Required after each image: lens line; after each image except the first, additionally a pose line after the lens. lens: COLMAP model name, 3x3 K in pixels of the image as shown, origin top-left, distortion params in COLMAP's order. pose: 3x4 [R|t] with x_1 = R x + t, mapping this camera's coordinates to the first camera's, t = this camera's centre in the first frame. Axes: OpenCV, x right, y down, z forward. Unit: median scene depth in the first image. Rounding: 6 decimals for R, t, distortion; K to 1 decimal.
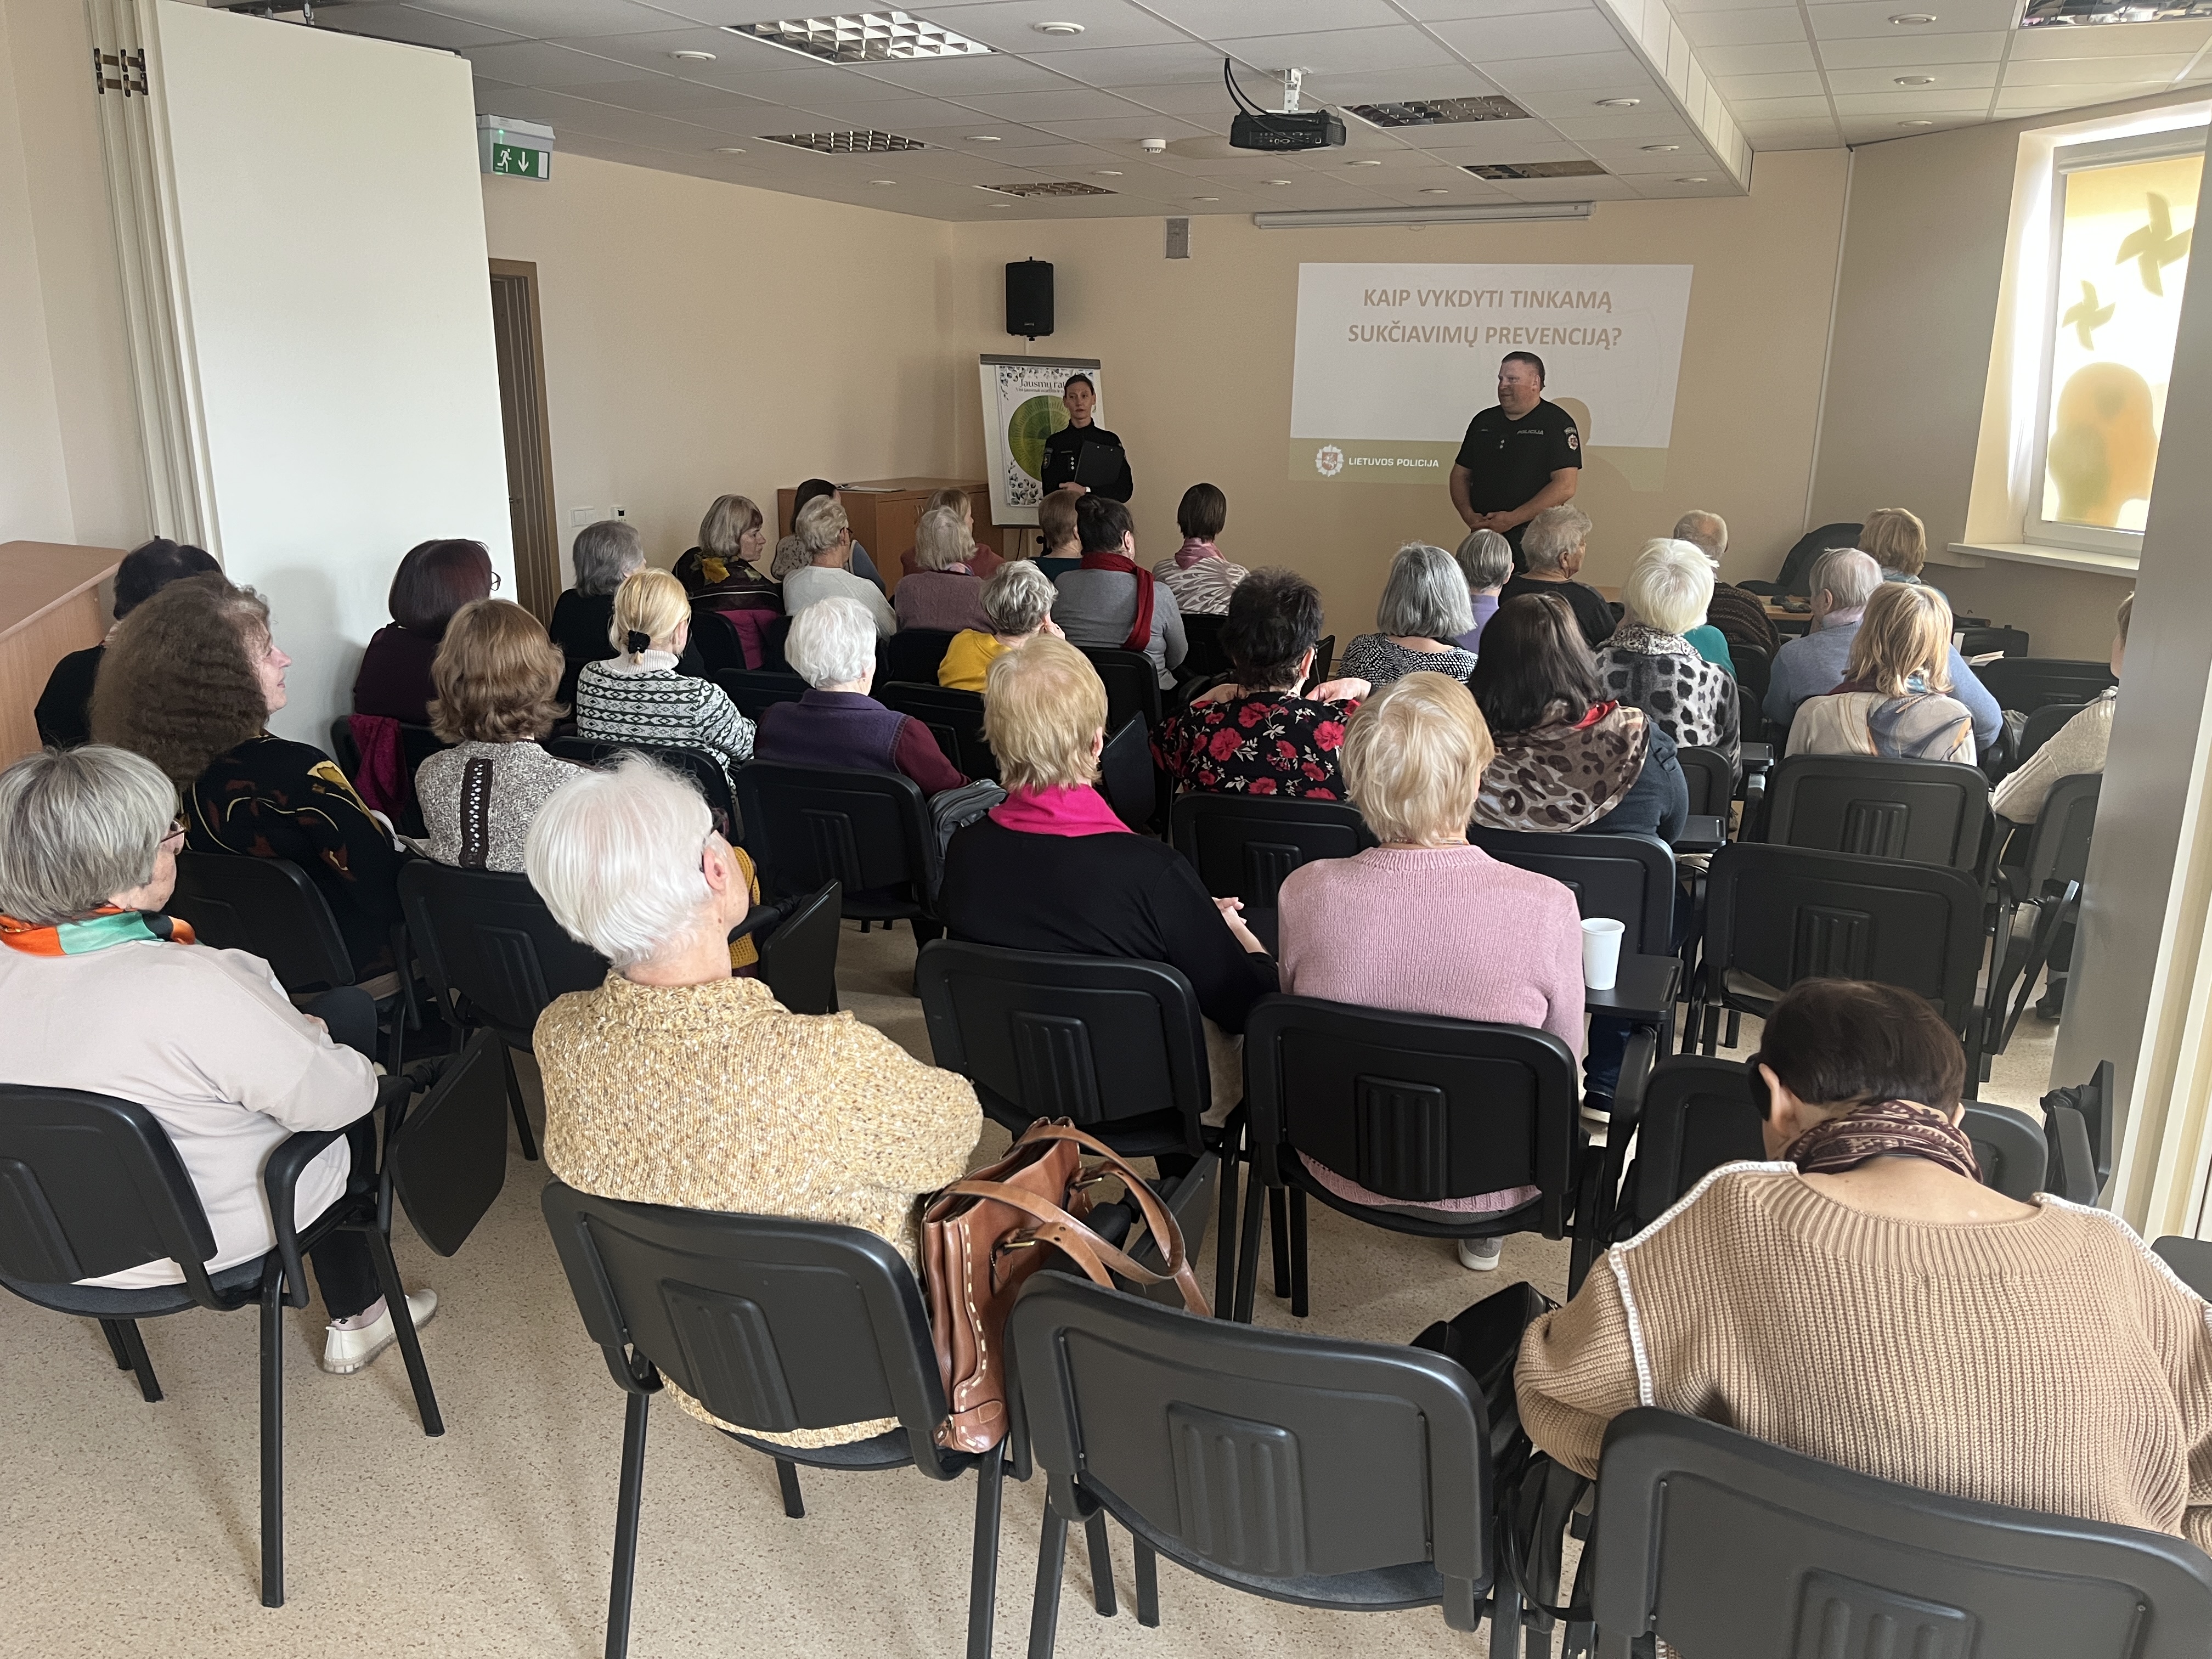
lens RADIAL K [[1726.3, 0, 1106.0], [0, 1726.3, 829.5], [0, 0, 1]] dist [0.043885, -0.047524]
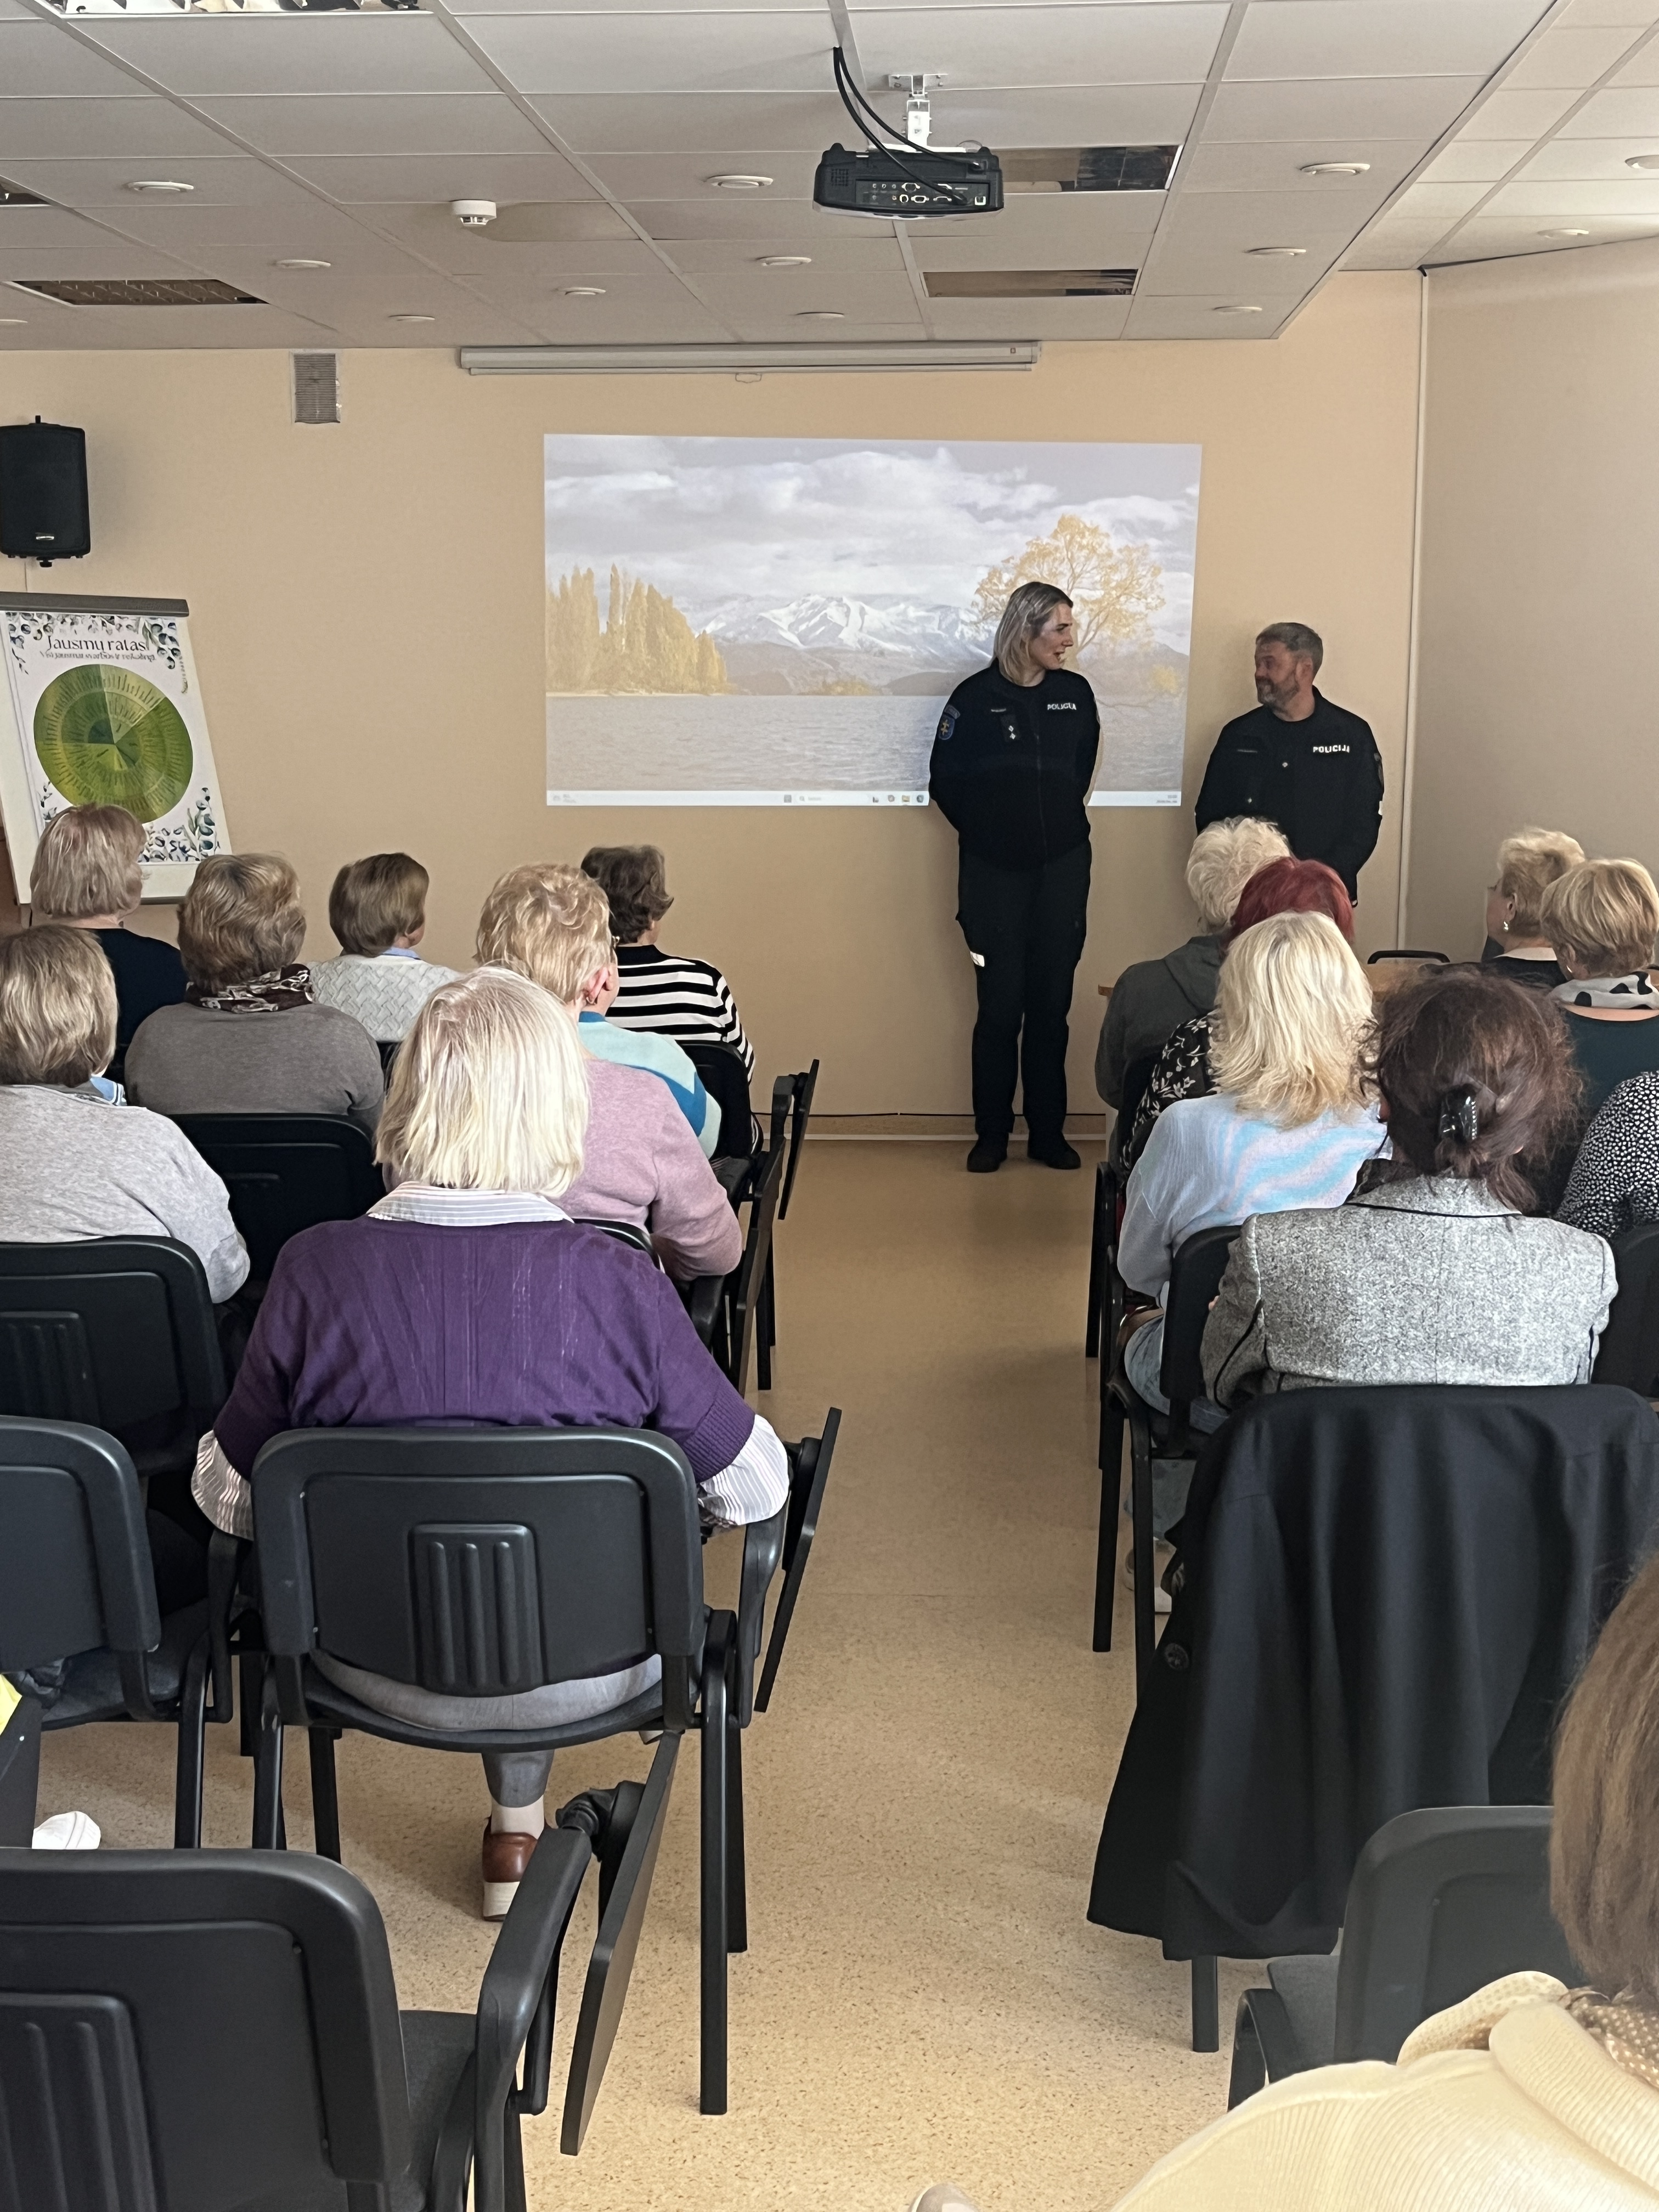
lens RADIAL K [[2808.1, 0, 829.5], [0, 2808.1, 1106.0], [0, 0, 1]] dist [0.164885, -0.634237]
pose [[0.934074, -0.072528, 0.349637, -0.155300], [0.103913, 0.991989, -0.071831, -0.028387], [-0.341626, 0.103427, 0.934128, 0.116100]]
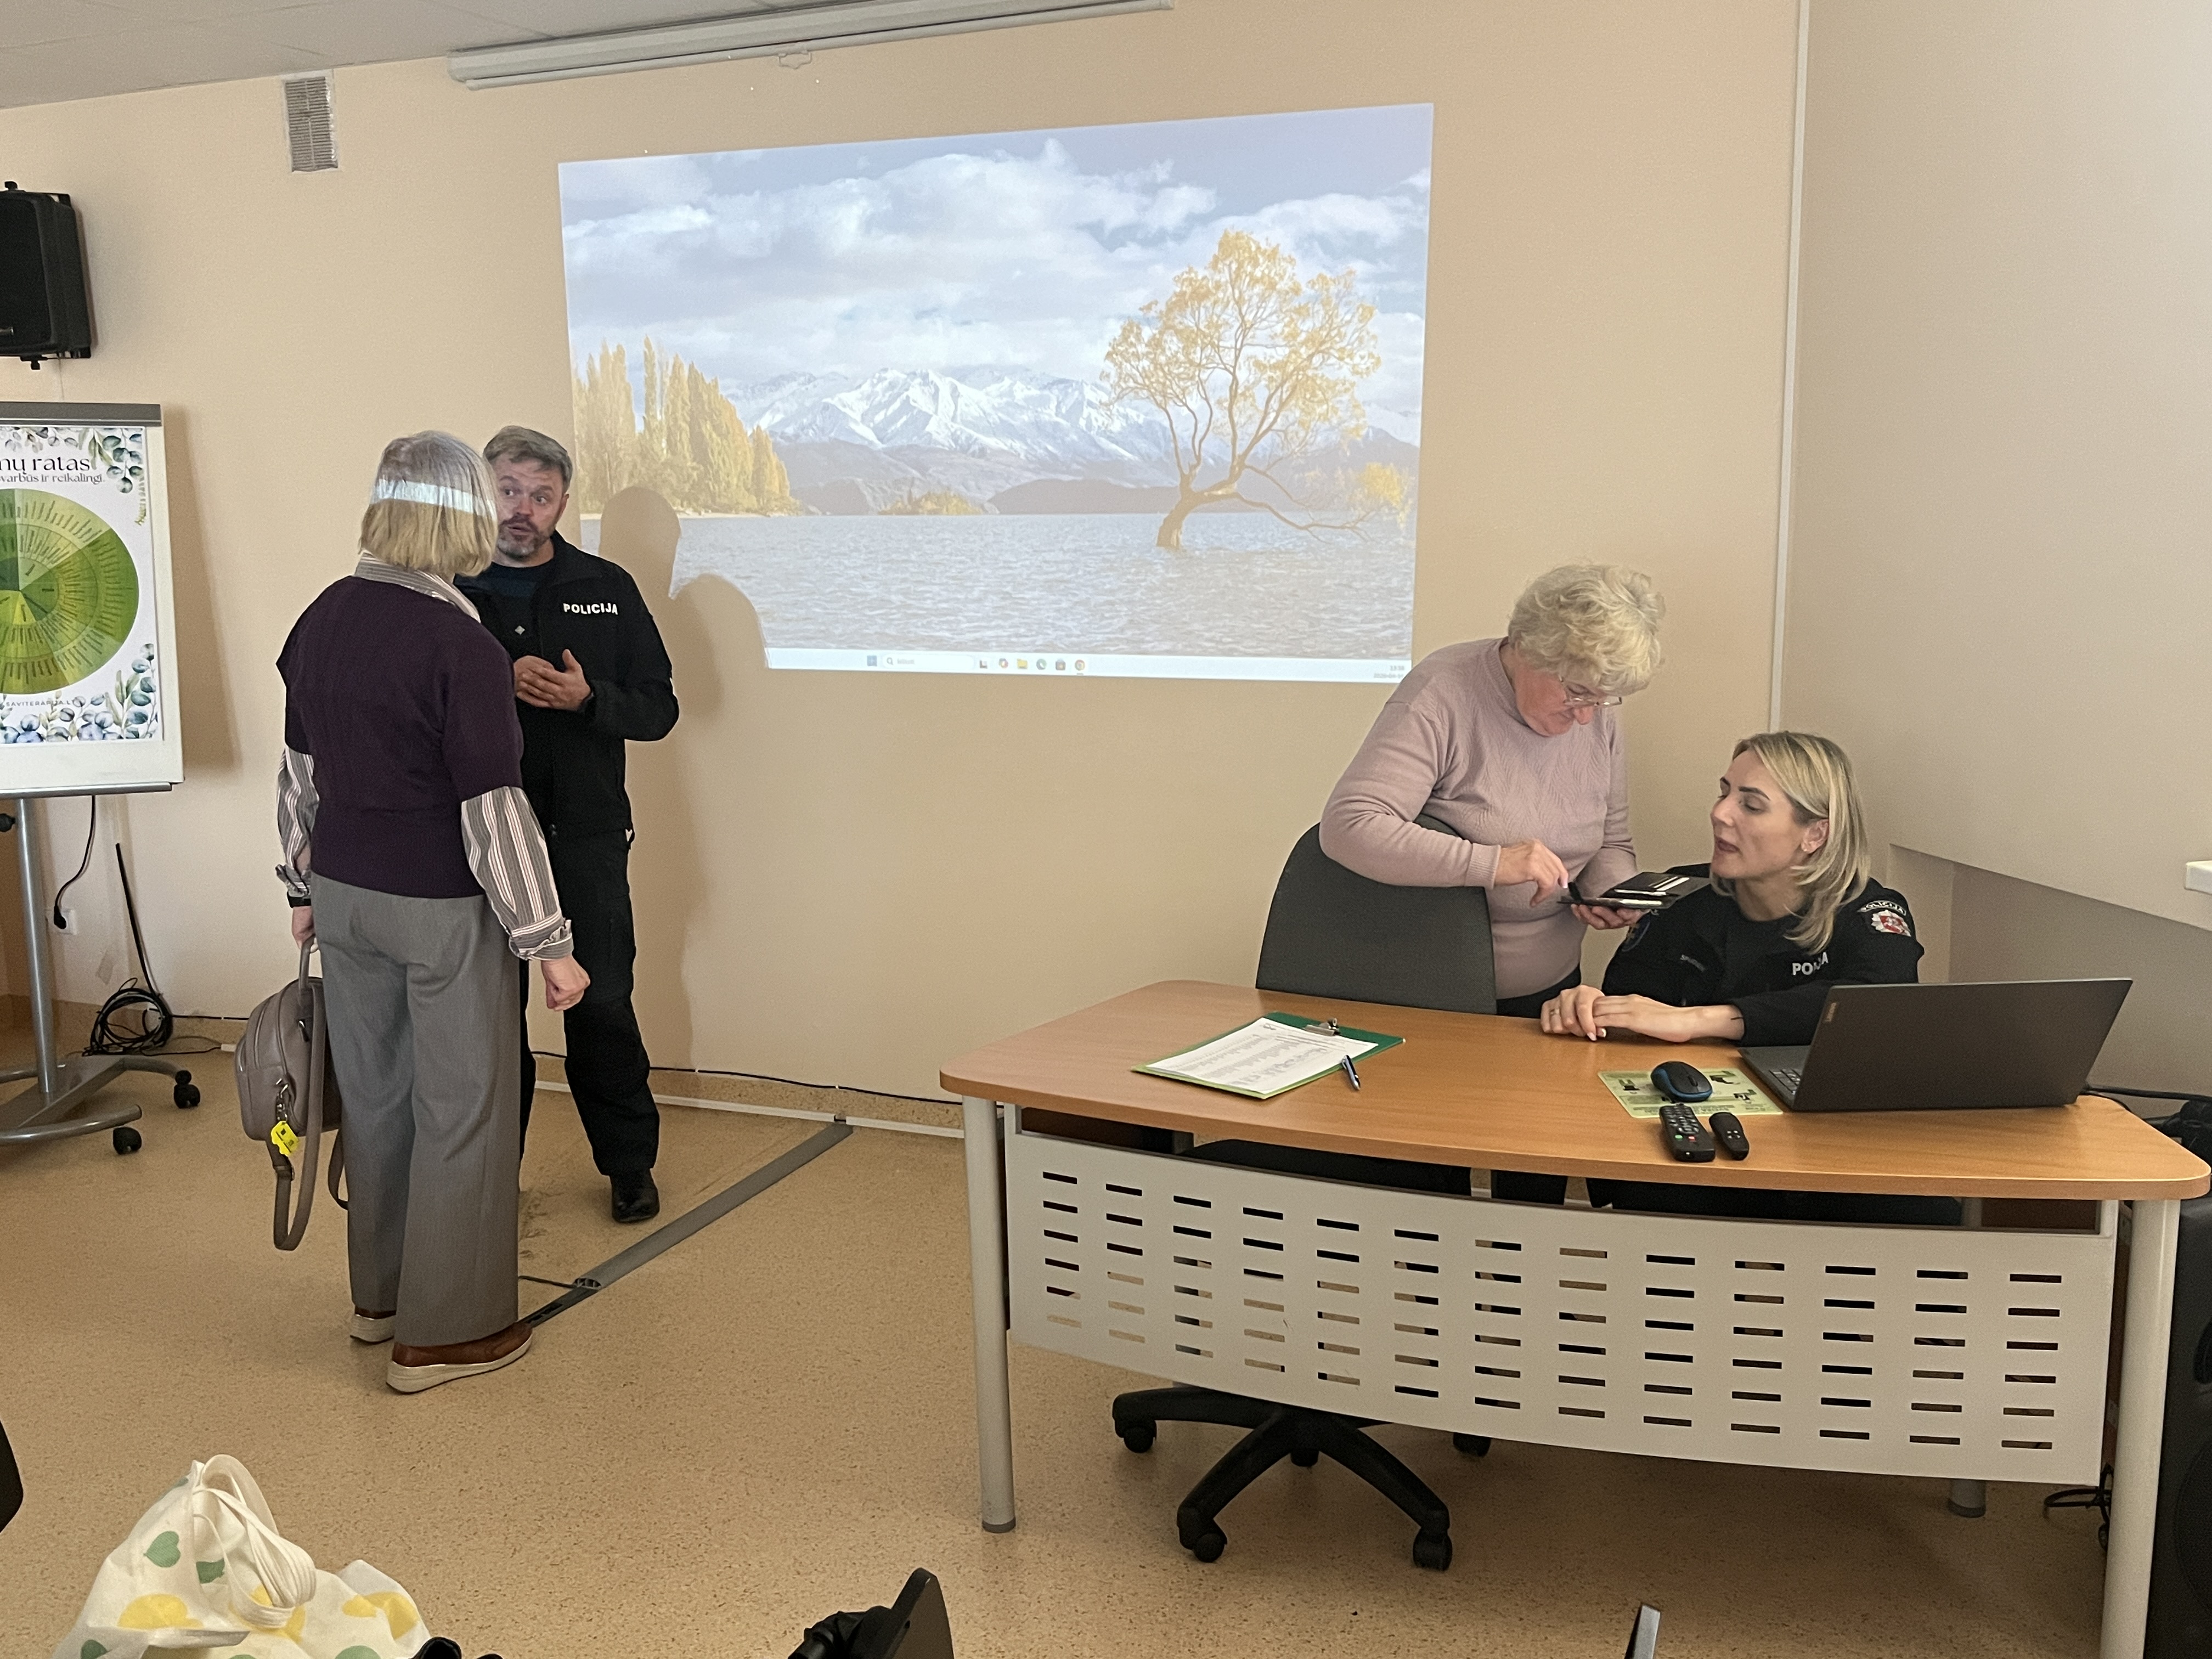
lens RADIAL K [[2048.8, 0, 1106.0], [0, 2048.8, 829.5], [0, 0, 1]] dist [0.053707, -0.076126]
pose [[0.999236, -0.038556, 0.006369, 0.254704], [0.038931, 0.996292, -0.076727, -0.129387], [-0.003387, 0.076916, 0.997032, 0.547247]]
